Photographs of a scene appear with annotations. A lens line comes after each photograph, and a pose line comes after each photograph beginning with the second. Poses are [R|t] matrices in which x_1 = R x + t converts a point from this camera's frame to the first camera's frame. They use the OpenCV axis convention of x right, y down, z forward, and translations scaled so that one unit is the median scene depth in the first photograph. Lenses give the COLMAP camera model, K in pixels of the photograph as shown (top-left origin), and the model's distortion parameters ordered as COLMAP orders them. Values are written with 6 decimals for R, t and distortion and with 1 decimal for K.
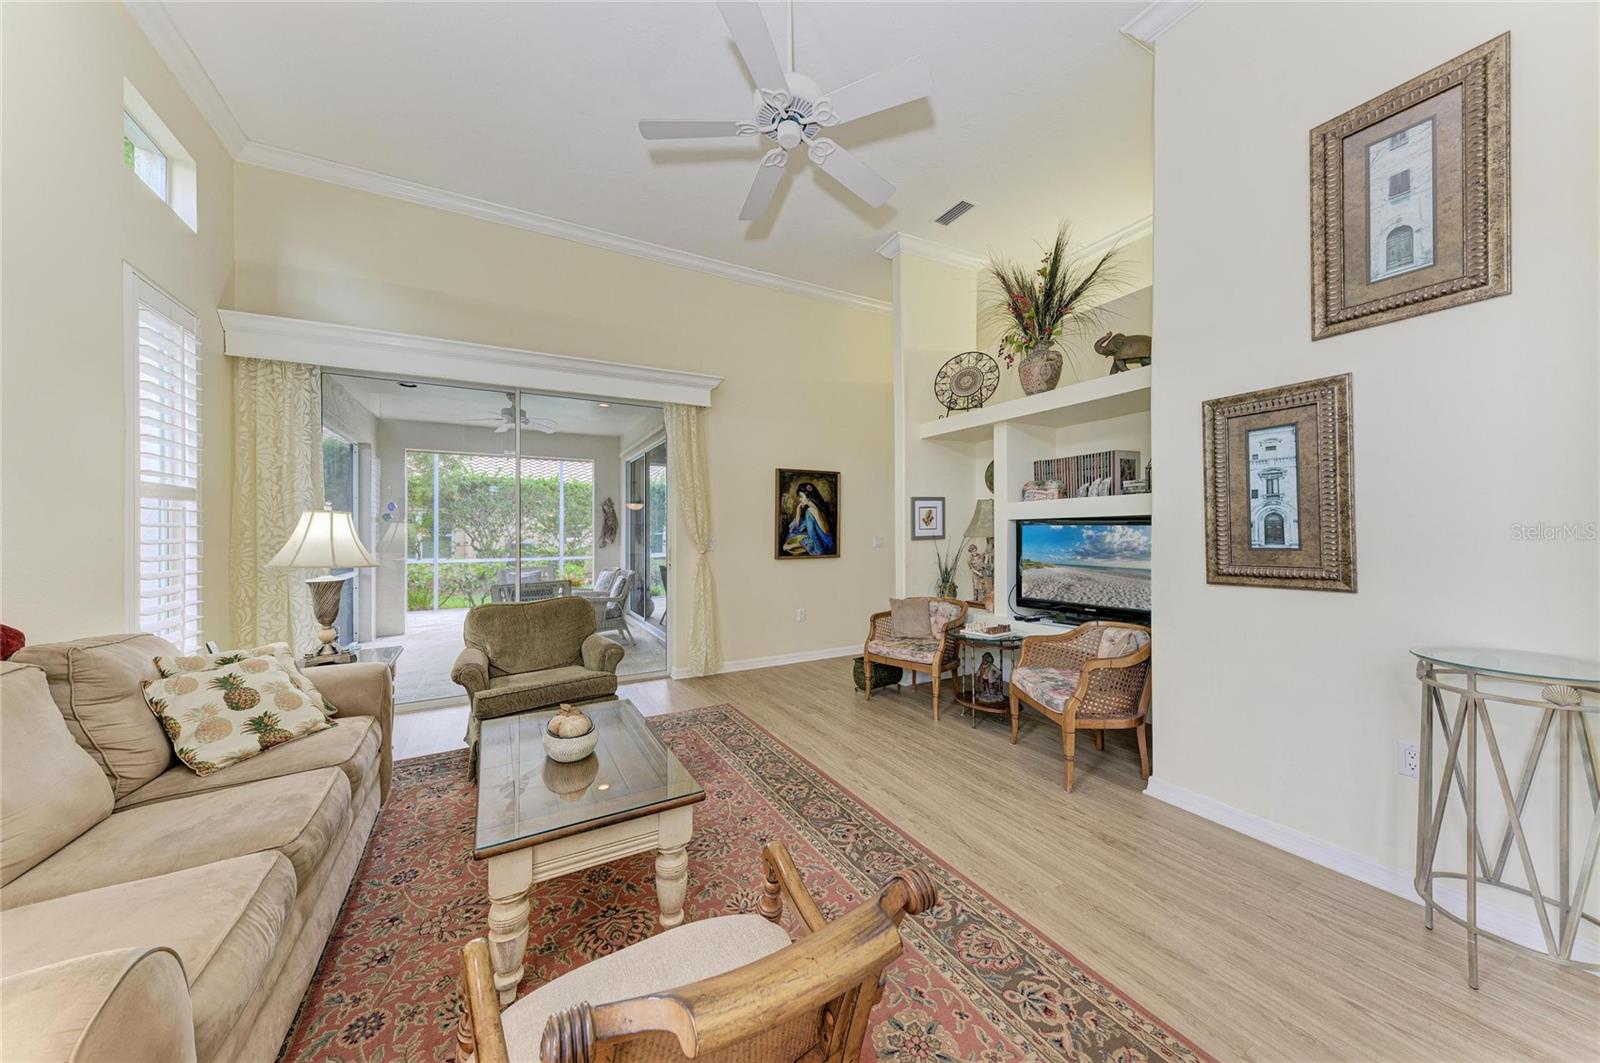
lens RADIAL K [[539.0, 0, 799.8], [0, 539.0, 526.4], [0, 0, 1]] dist [0.013855, 0.000006]
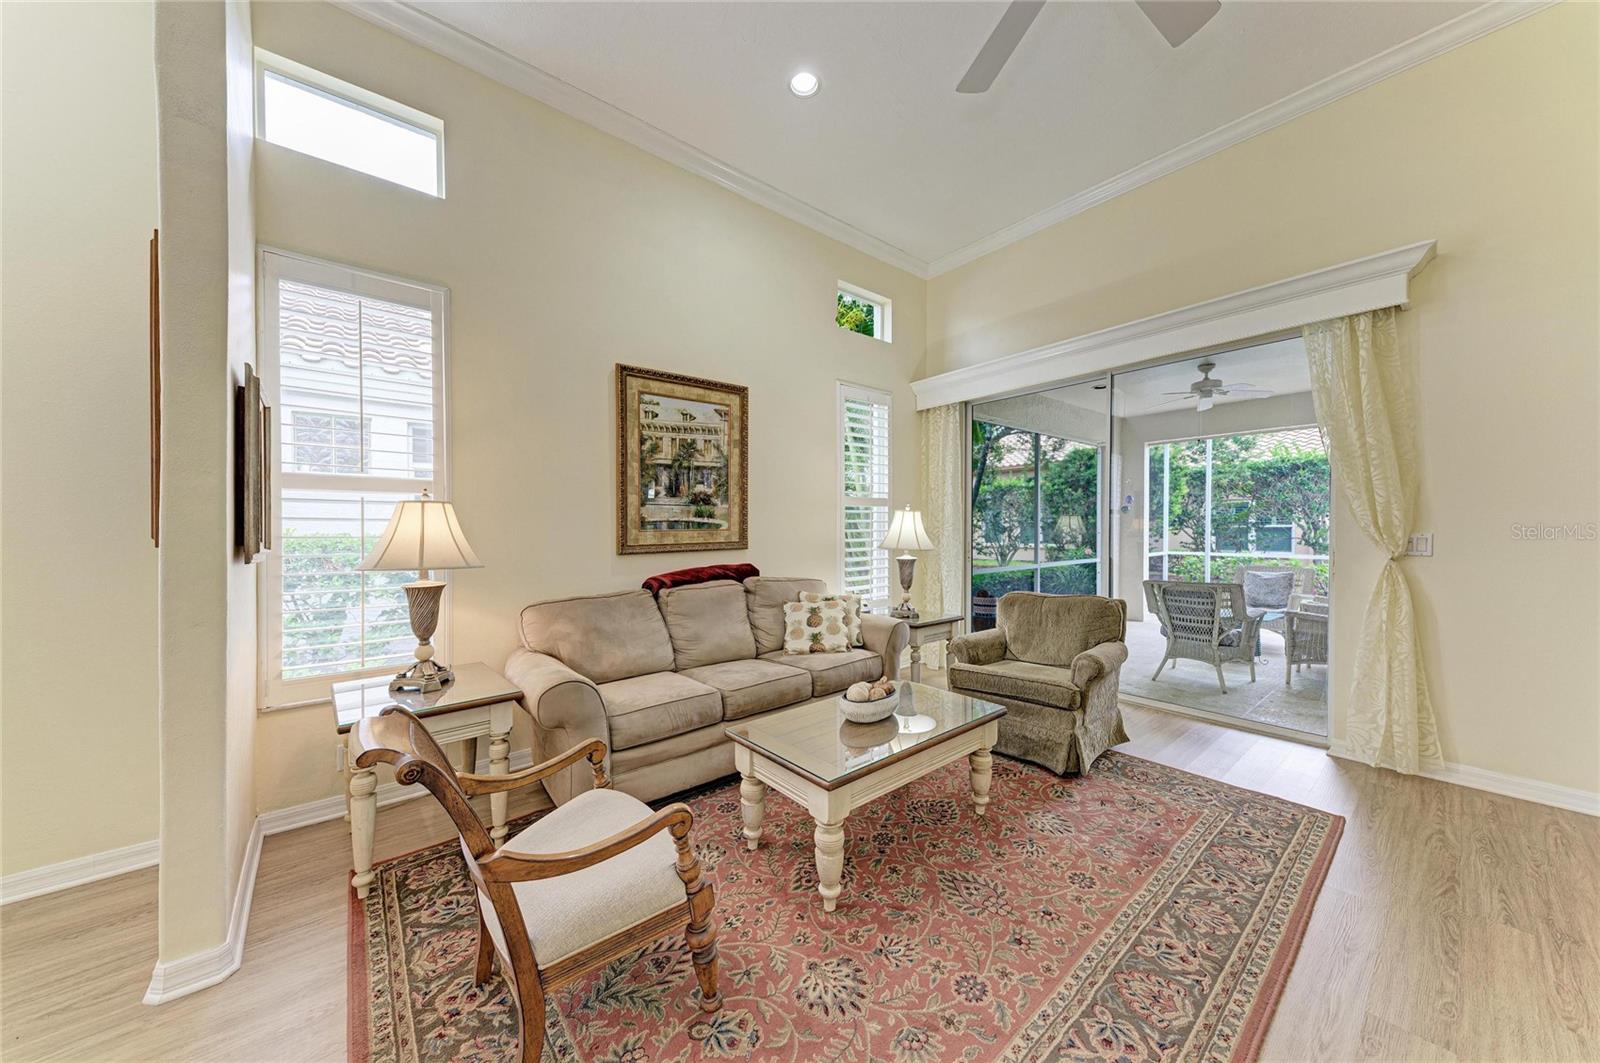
lens RADIAL K [[545.0, 0, 804.9], [0, 545.0, 528.7], [0, 0, 1]] dist [0.014834, -0.005171]
pose [[0.189834, 0.006718, -0.981793, 0.466374], [0.015310, 0.999835, 0.009802, 0.001968], [0.981697, -0.016892, 0.189700, 0.442031]]
